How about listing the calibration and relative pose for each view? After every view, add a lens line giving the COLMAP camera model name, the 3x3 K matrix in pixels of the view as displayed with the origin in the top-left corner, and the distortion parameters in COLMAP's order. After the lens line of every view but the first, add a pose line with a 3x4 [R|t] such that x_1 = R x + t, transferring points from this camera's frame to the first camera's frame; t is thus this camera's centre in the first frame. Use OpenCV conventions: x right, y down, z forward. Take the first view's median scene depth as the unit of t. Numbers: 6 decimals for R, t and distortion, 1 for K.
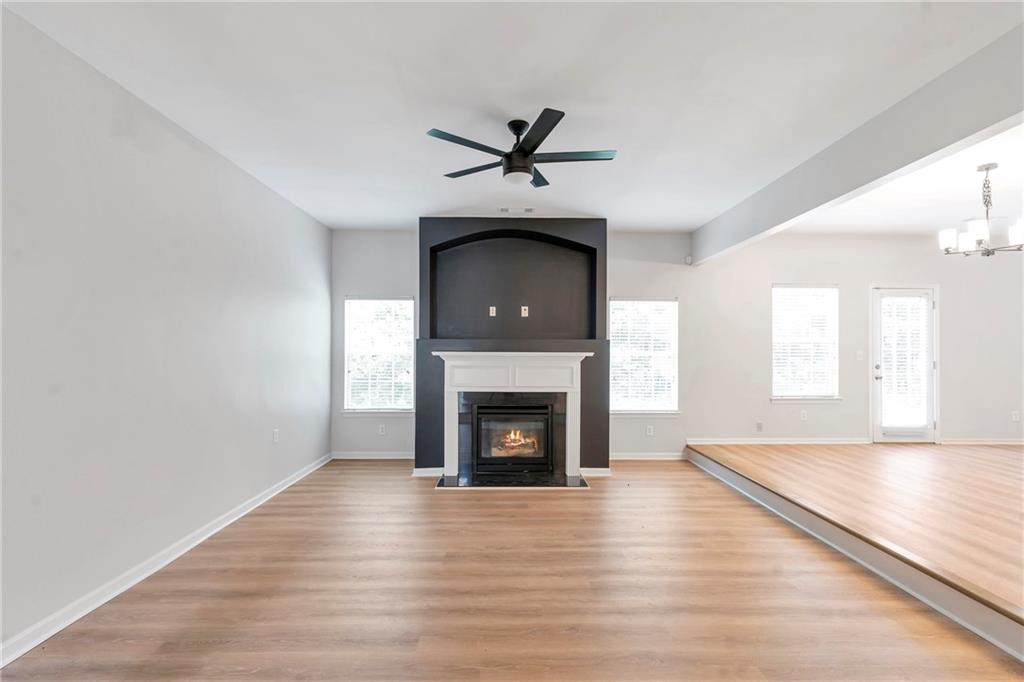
lens RADIAL K [[489.9, 0, 514.3], [0, 489.9, 348.8], [0, 0, 1]] dist [-0.001232, -0.000060]
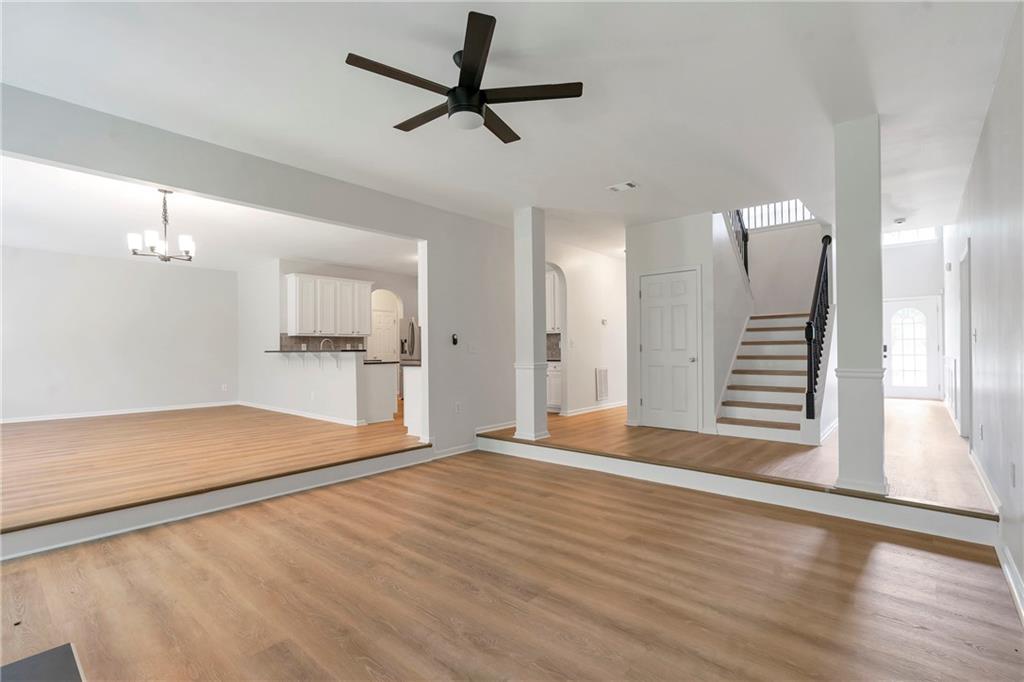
lens RADIAL K [[473.2, 0, 511.0], [0, 473.2, 346.9], [0, 0, 1]] dist [-0.000878, 0.000594]
pose [[-0.741617, 0.008158, 0.670774, -0.365848], [0.004980, 0.999965, -0.006655, 0.030631], [-0.670806, -0.001595, -0.741632, 0.953959]]
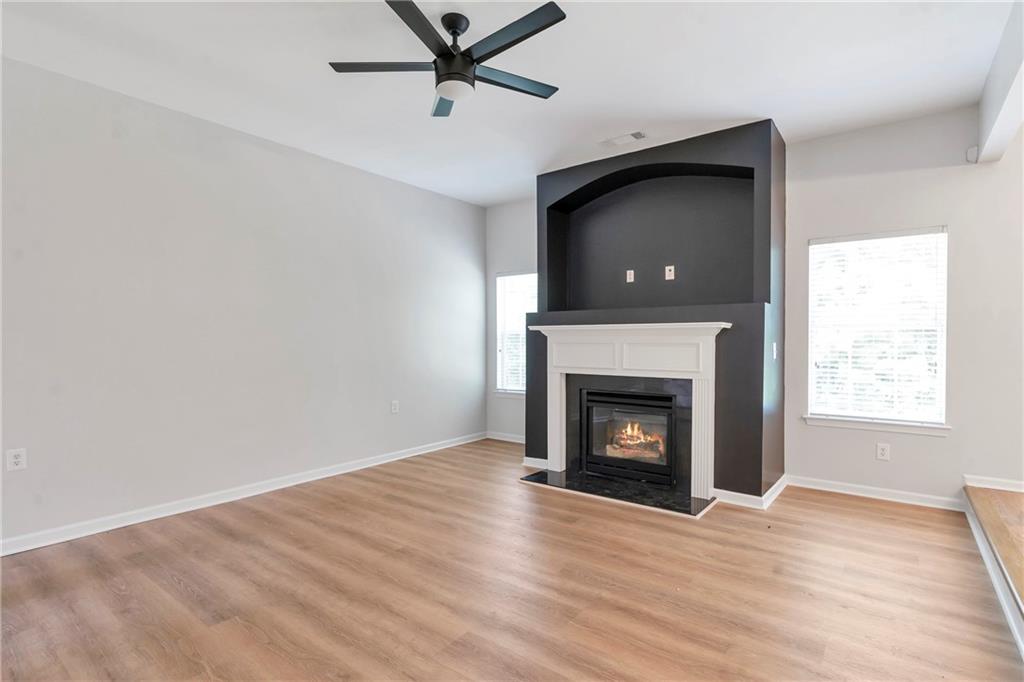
lens RADIAL K [[507.6, 0, 511.1], [0, 507.6, 346.5], [0, 0, 1]] dist [0.000664, 0.000228]
pose [[0.780421, 0.001855, -0.625252, 0.358047], [0.006067, 0.999926, 0.010539, 0.031568], [0.625225, -0.012018, 0.780352, 0.257654]]
